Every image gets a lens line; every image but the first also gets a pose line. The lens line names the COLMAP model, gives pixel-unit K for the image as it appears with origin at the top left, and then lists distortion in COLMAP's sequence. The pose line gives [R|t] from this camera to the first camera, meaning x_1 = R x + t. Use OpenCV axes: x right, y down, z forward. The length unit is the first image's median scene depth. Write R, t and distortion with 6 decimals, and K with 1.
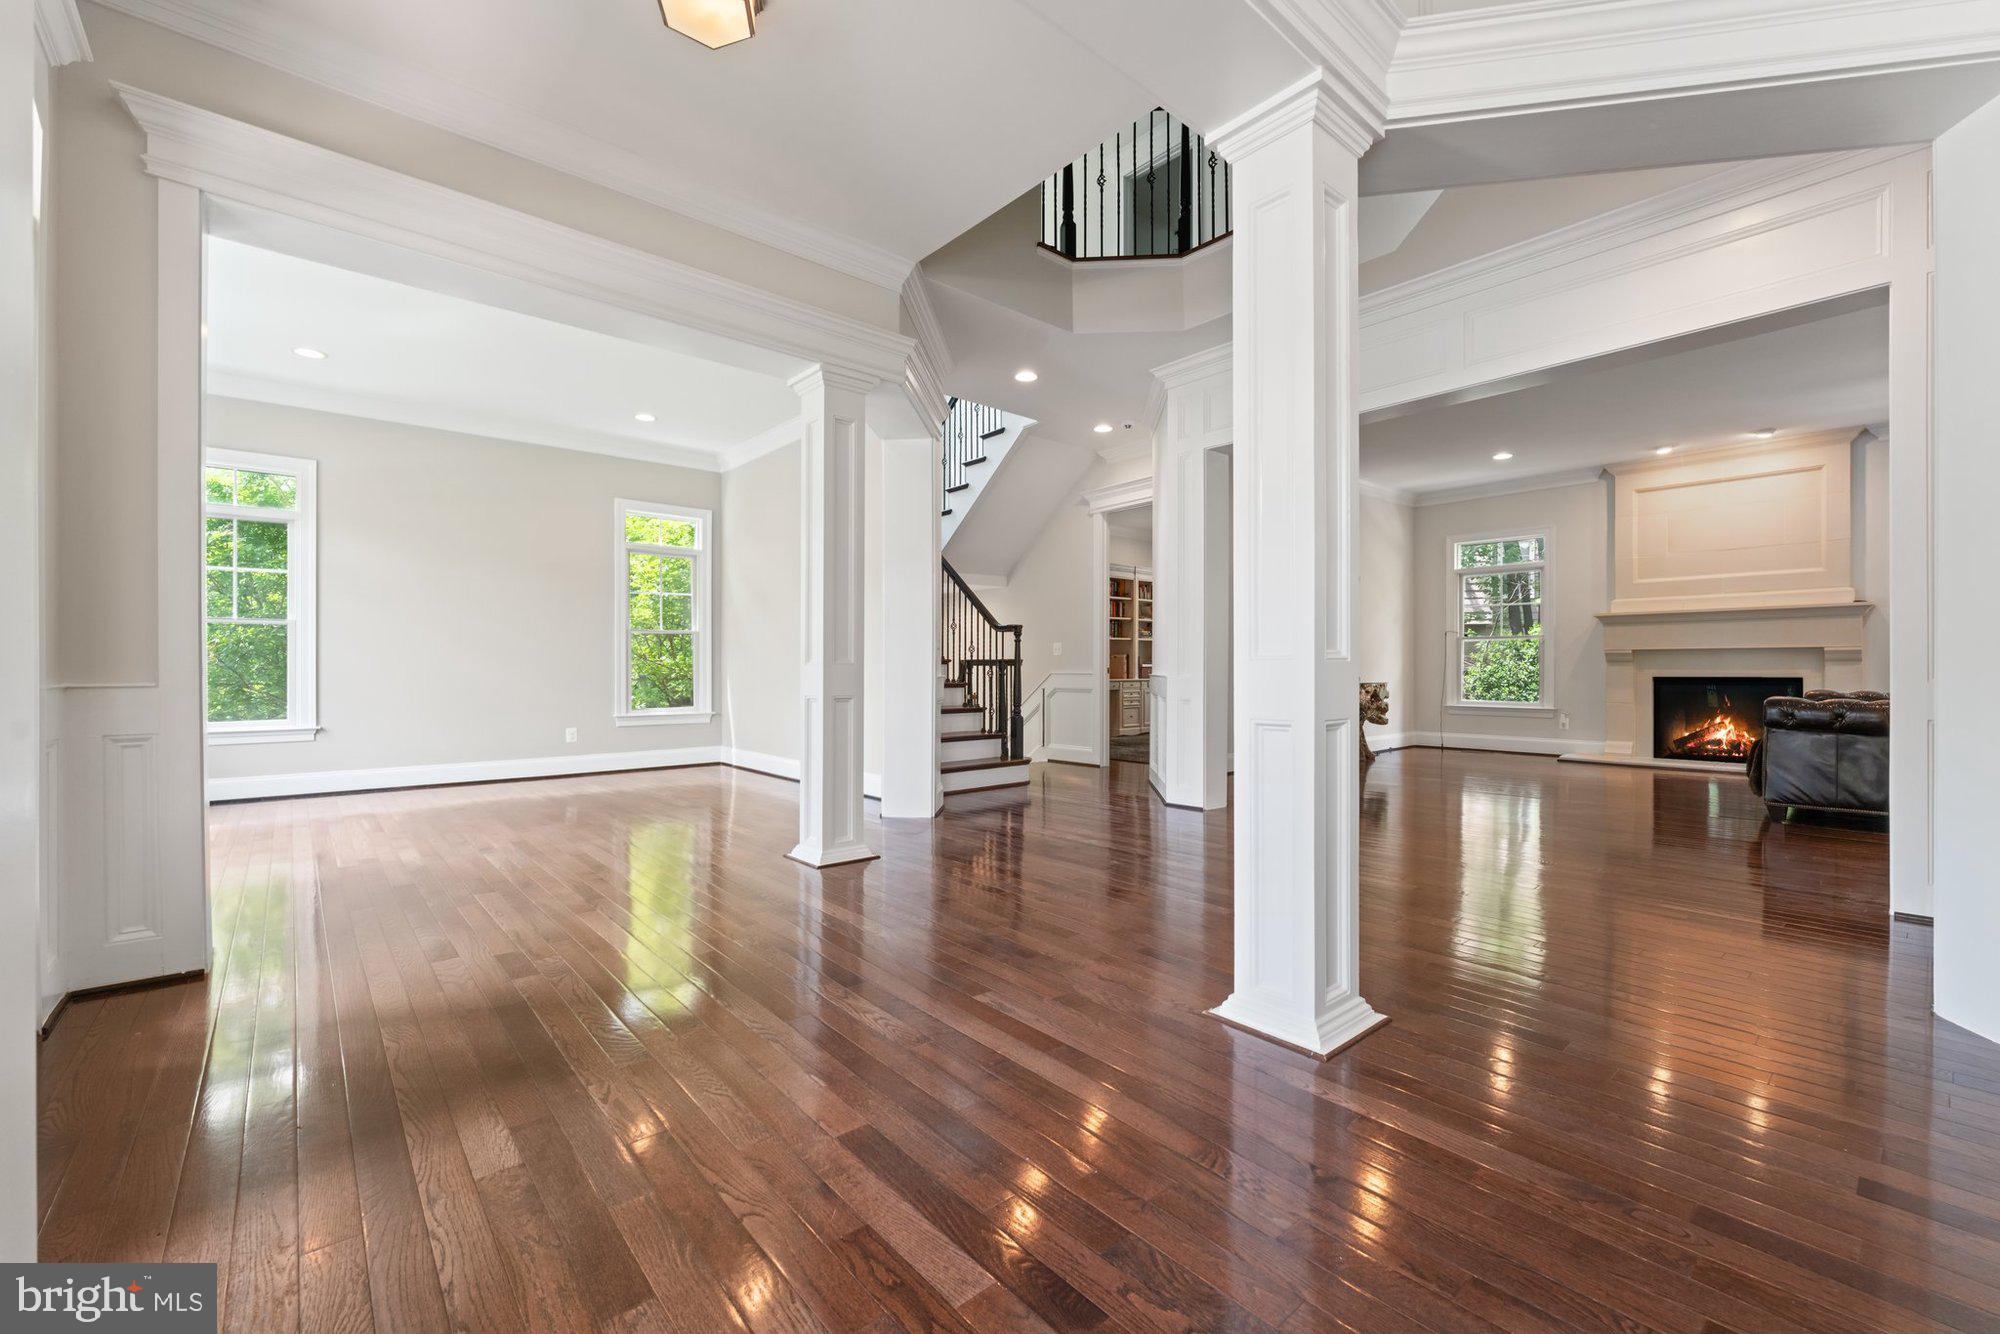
lens RADIAL K [[825.5, 0, 996.1], [0, 825.5, 661.6], [0, 0, 1]] dist [0.000256, 0.000029]
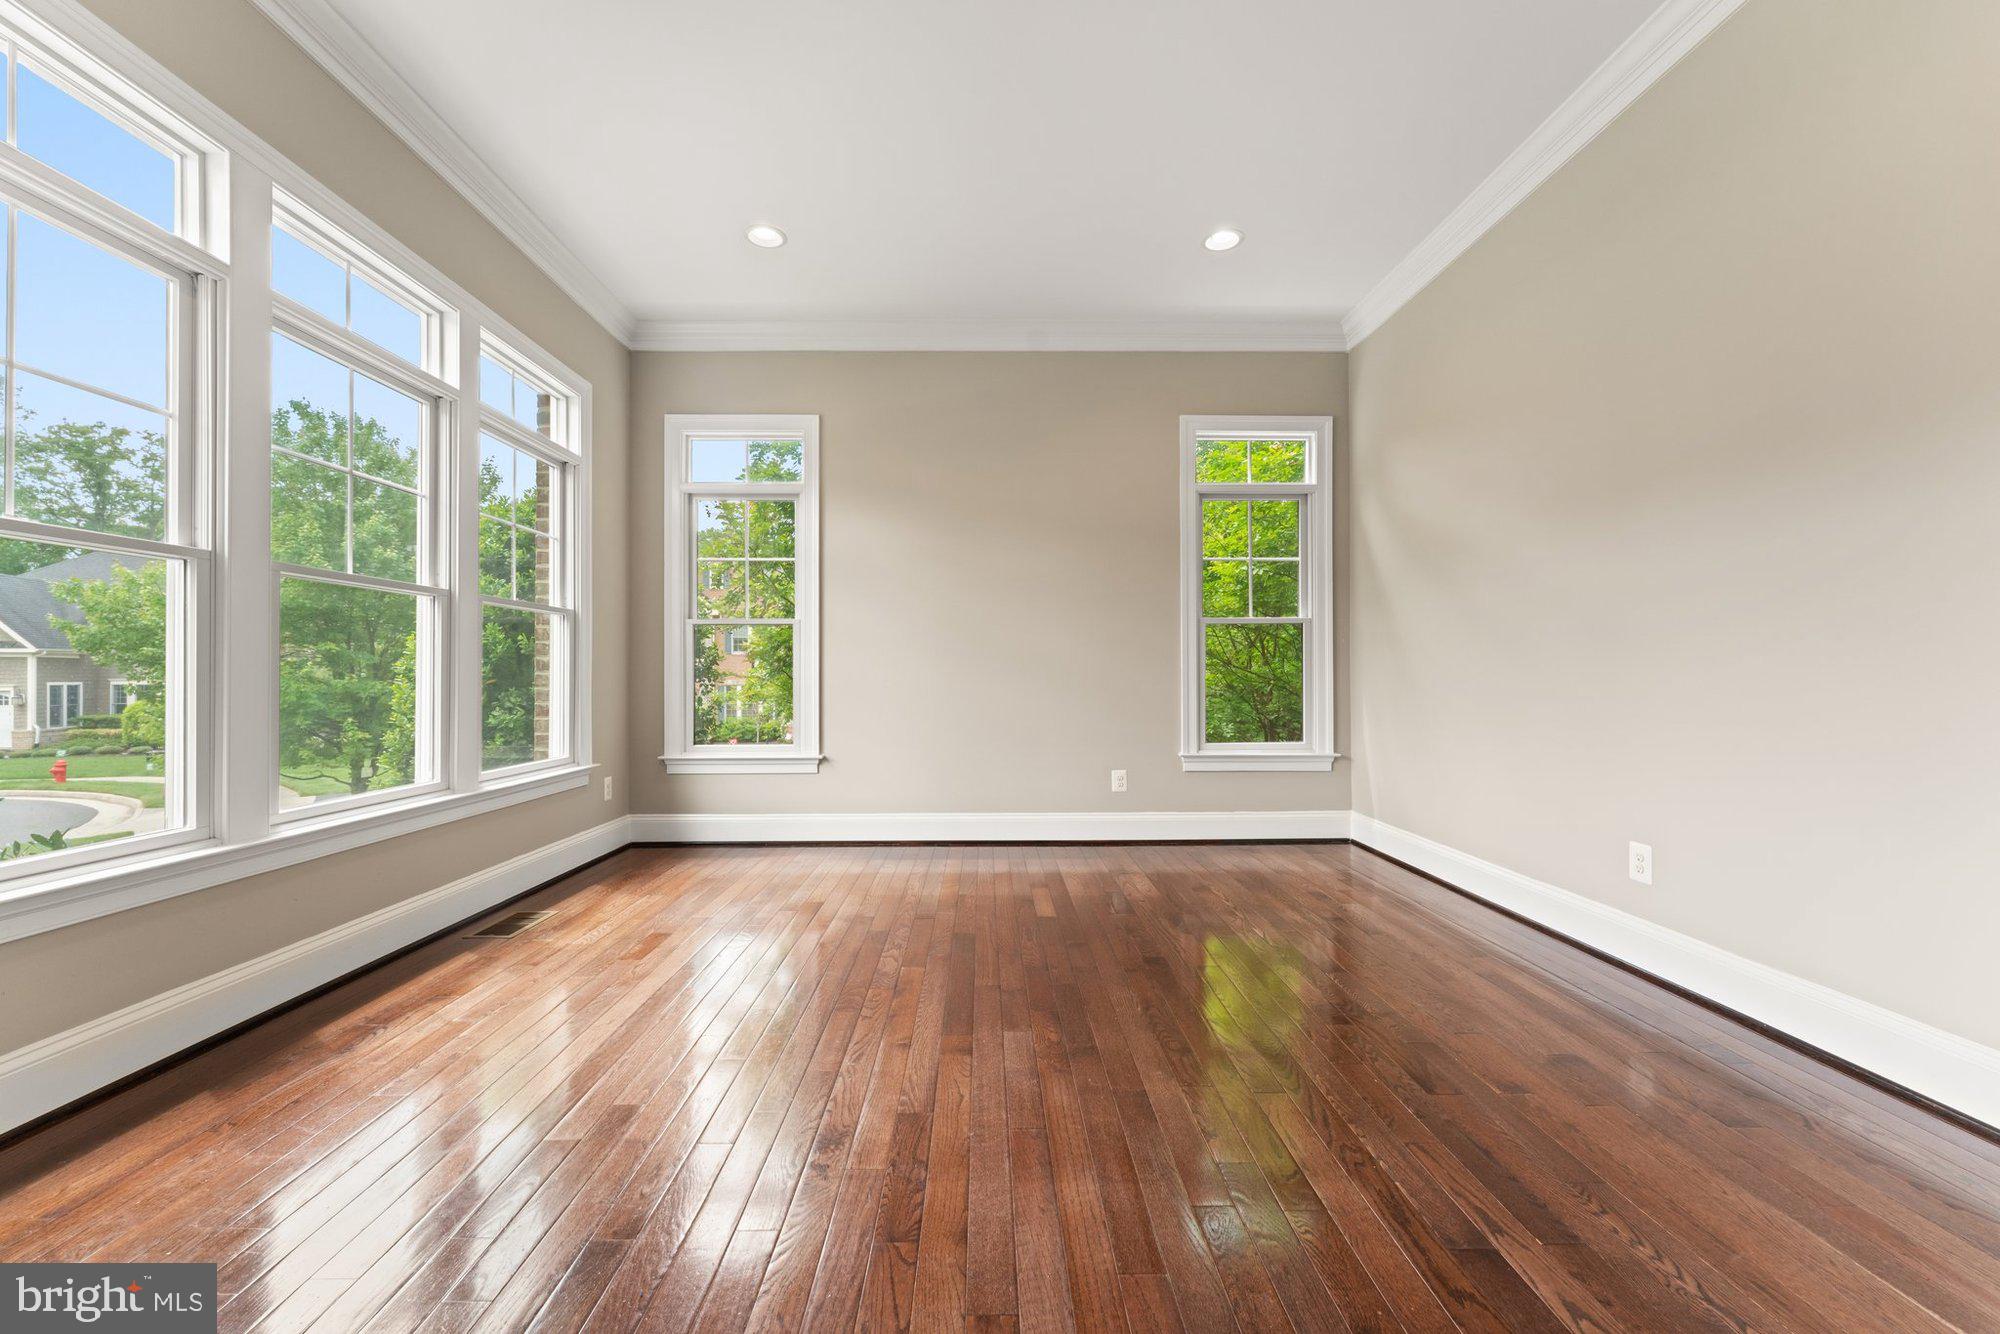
lens RADIAL K [[787.0, 0, 996.9], [0, 787.0, 675.6], [0, 0, 1]] dist [0.000684, 0.000025]
pose [[0.761599, -0.009387, -0.647981, -0.163894], [0.004109, 0.999945, -0.009656, 0.008717], [0.648036, 0.004692, 0.761596, 0.414946]]
